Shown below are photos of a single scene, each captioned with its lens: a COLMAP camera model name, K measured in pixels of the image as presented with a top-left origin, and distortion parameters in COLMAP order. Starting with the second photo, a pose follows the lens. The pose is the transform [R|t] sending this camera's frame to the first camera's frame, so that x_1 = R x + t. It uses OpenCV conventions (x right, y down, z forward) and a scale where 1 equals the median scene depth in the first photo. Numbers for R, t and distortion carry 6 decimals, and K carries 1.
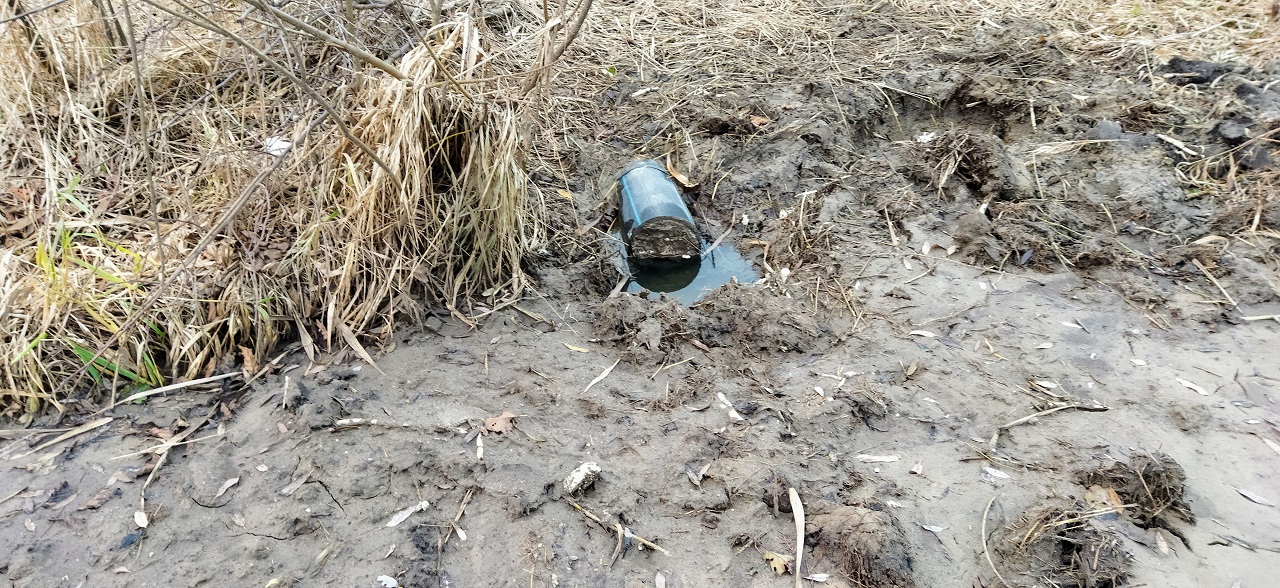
lens RADIAL K [[944.0, 0, 639.6], [0, 944.0, 292.7], [0, 0, 1]] dist [-0.002376, -0.004601]
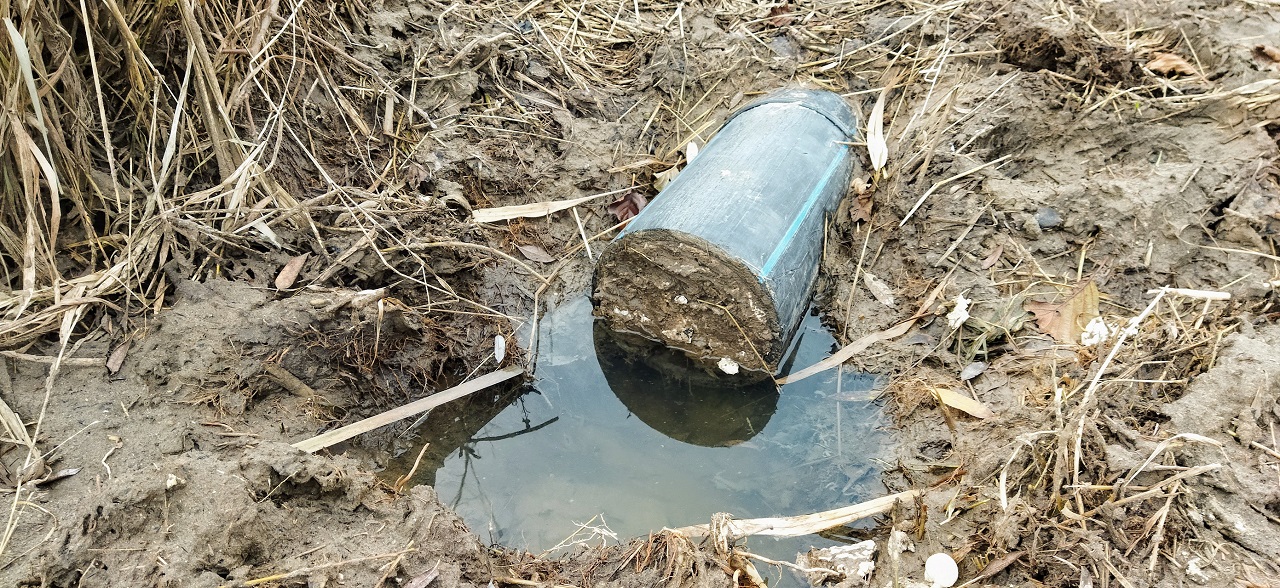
lens RADIAL K [[944.0, 0, 640.0], [0, 944.0, 297.2], [0, 0, 1]] dist [-0.002376, -0.004601]
pose [[0.856856, 0.307544, -0.413781, 0.143625], [-0.284512, 0.951388, 0.117956, -0.085117], [0.429943, 0.016654, 0.902702, 0.624198]]
